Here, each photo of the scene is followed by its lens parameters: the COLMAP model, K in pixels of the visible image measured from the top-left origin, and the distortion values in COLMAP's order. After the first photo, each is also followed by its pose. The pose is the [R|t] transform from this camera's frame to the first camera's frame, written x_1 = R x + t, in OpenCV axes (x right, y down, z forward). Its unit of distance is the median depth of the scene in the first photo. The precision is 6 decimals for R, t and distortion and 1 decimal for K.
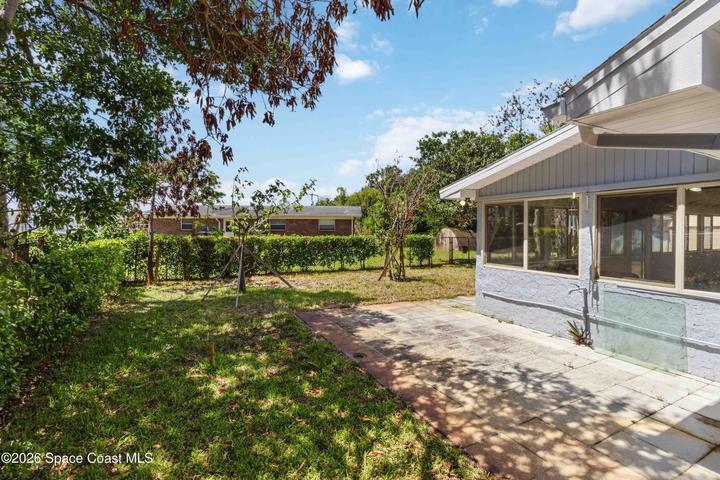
lens RADIAL K [[333.2, 0, 358.5], [0, 333.2, 229.8], [0, 0, 1]] dist [-0.000462, -0.000147]
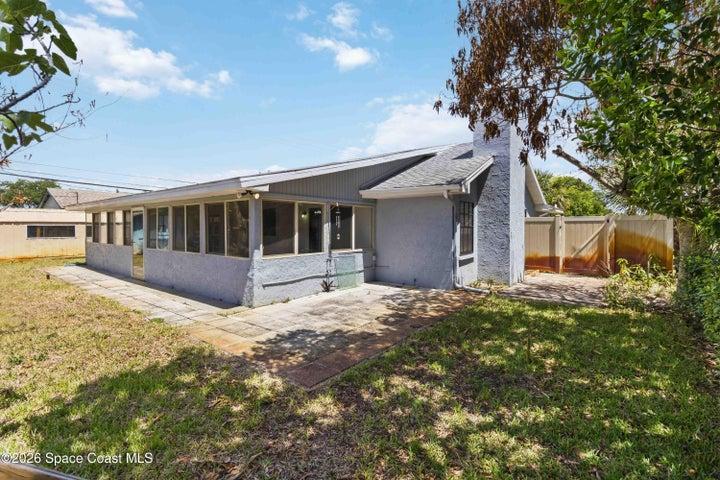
lens RADIAL K [[333.2, 0, 358.5], [0, 333.2, 229.8], [0, 0, 1]] dist [-0.000462, -0.000147]
pose [[-0.434460, -0.009685, 0.900639, -0.793343], [0.004946, 0.999901, 0.013139, 0.006117], [-0.900678, 0.010163, -0.434369, 1.362434]]
